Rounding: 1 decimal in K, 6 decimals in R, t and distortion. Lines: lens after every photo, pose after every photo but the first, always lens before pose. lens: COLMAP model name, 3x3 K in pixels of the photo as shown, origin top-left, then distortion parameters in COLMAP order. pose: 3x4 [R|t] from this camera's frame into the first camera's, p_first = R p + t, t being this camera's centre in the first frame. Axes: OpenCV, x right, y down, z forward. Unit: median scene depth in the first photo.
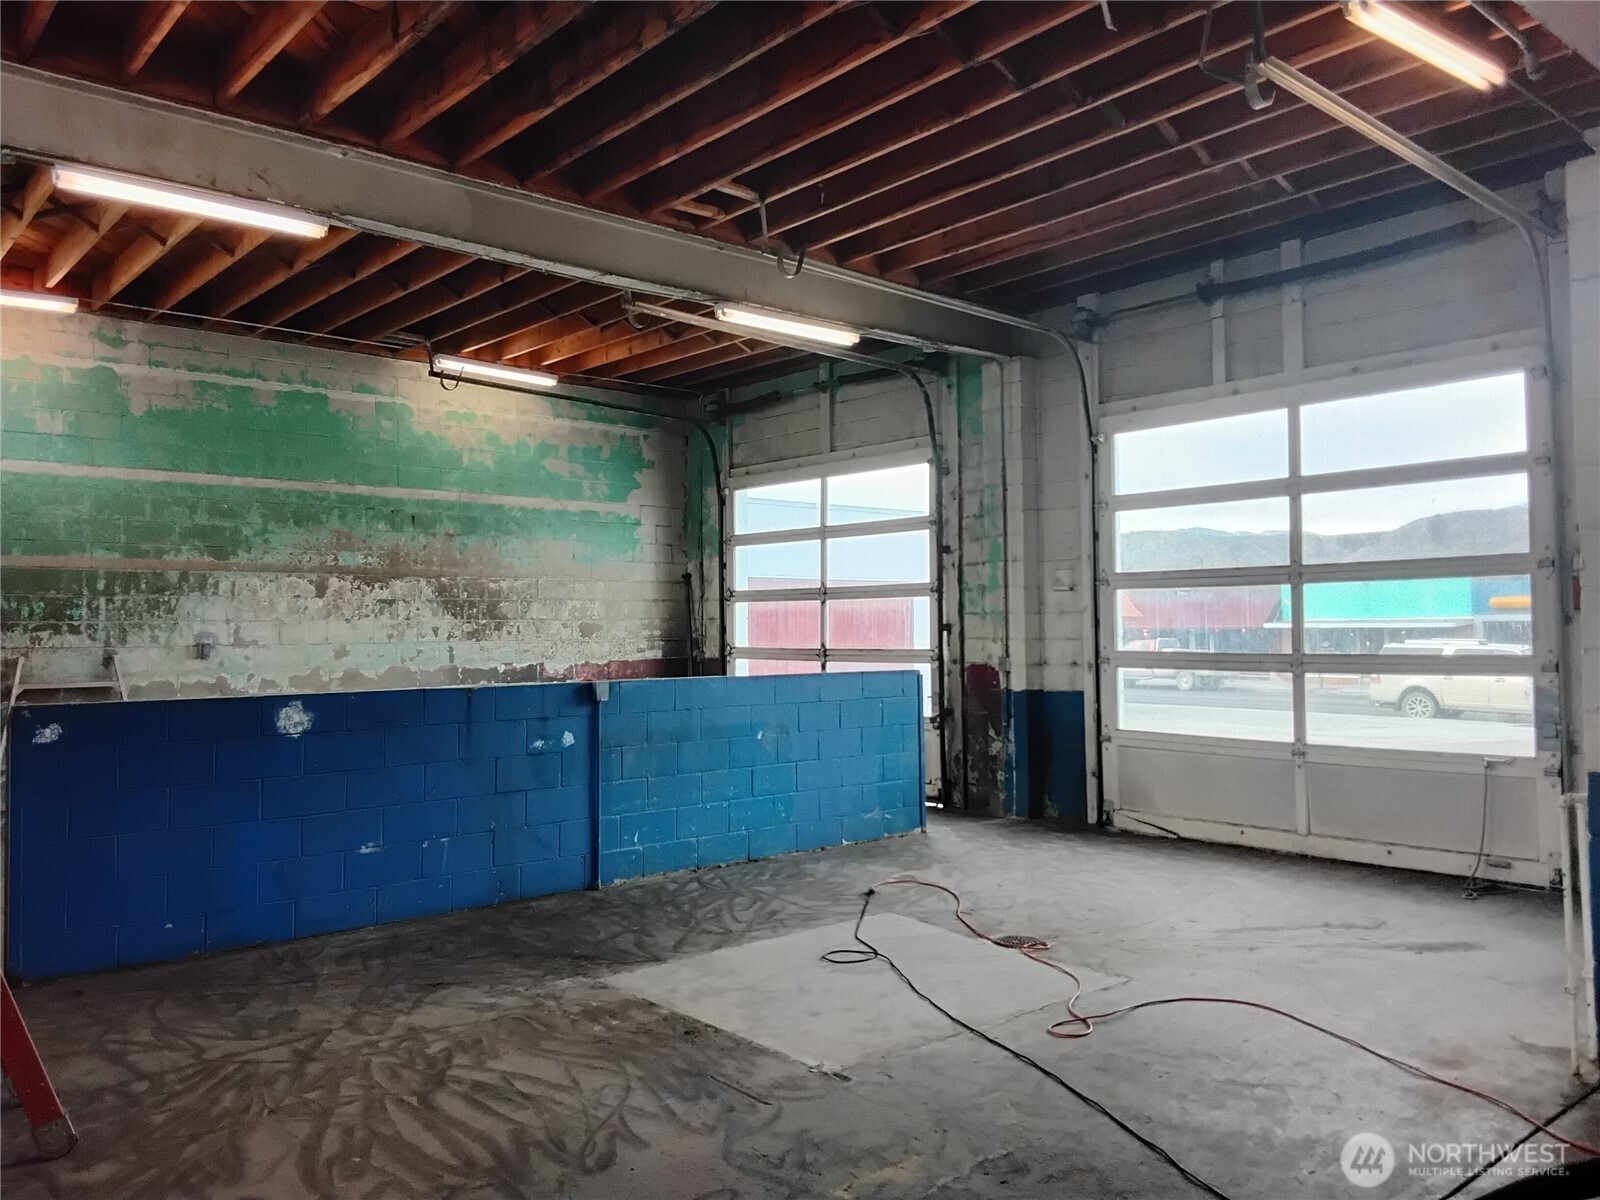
lens RADIAL K [[1230.8, 0, 797.5], [0, 1230.8, 581.0], [0, 0, 1]] dist [0.120560, -0.167501]
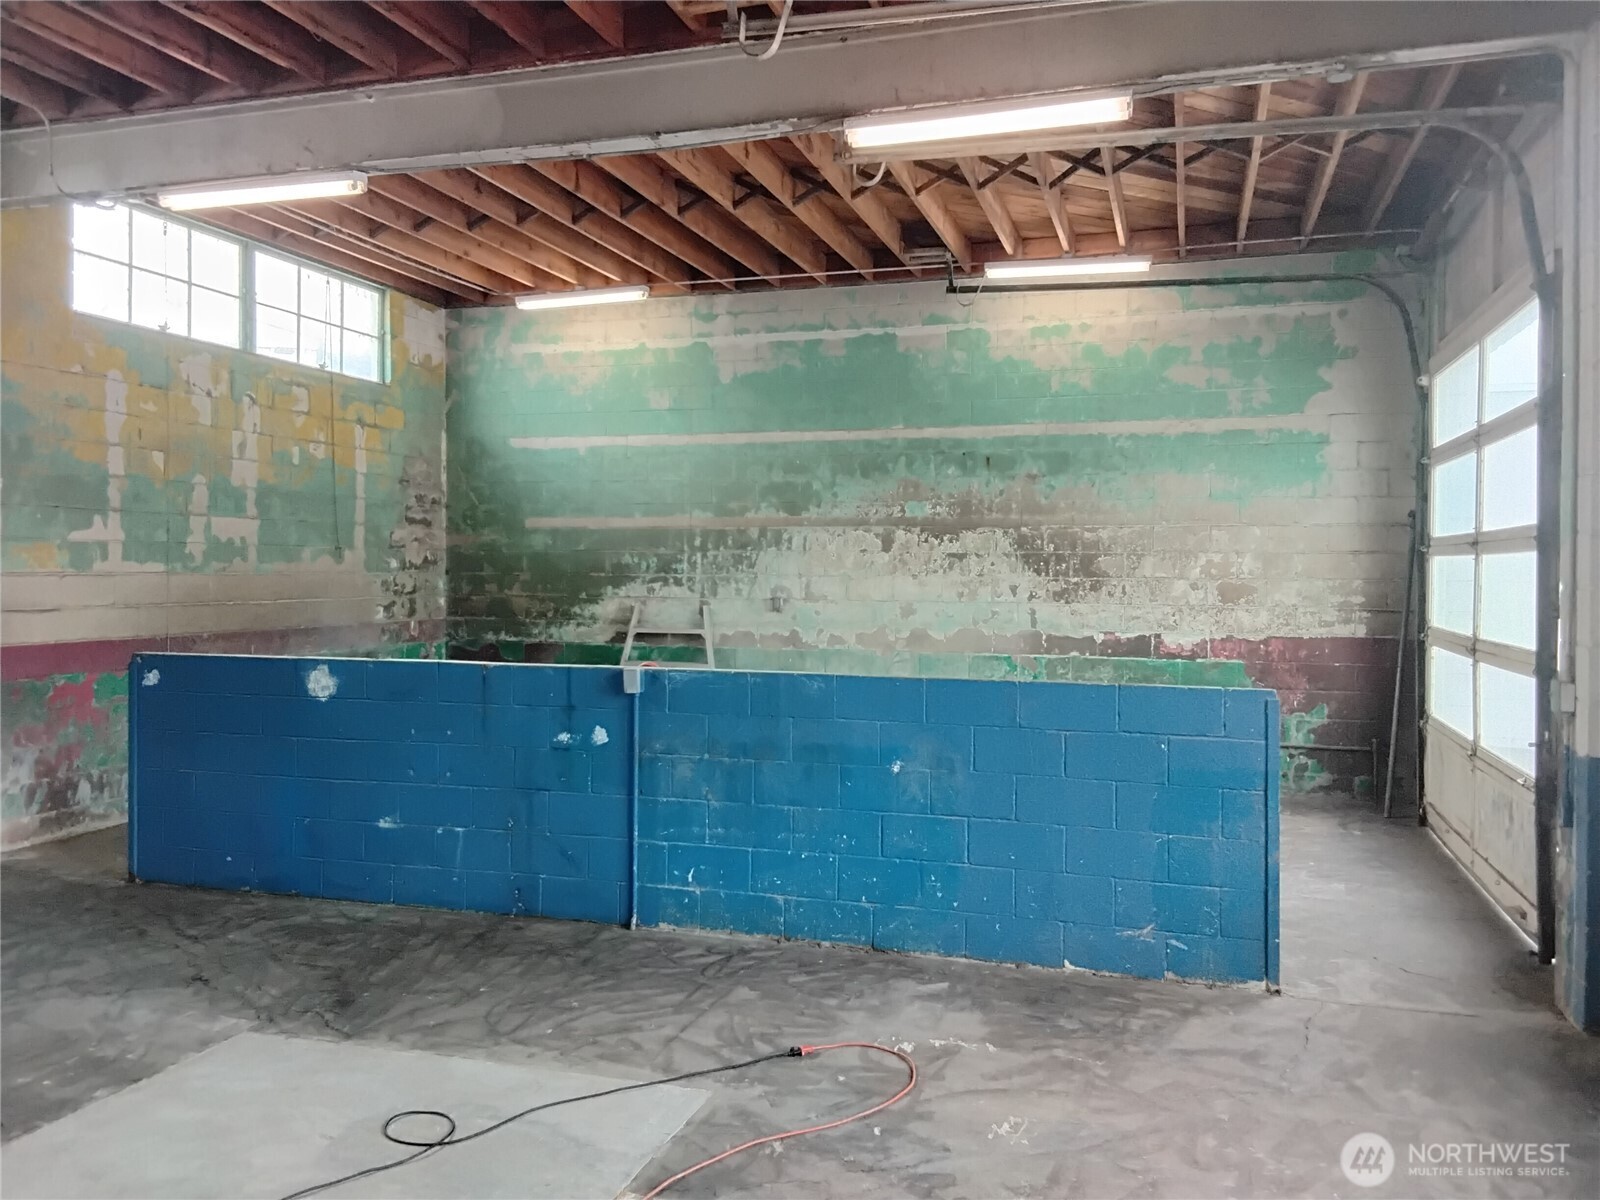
lens RADIAL K [[1230.8, 0, 797.5], [0, 1230.8, 581.0], [0, 0, 1]] dist [0.120560, -0.167501]
pose [[0.532161, 0.019974, -0.846407, 0.368836], [0.021541, 0.999079, 0.037121, -0.000708], [0.846369, -0.037987, 0.531240, 0.443287]]
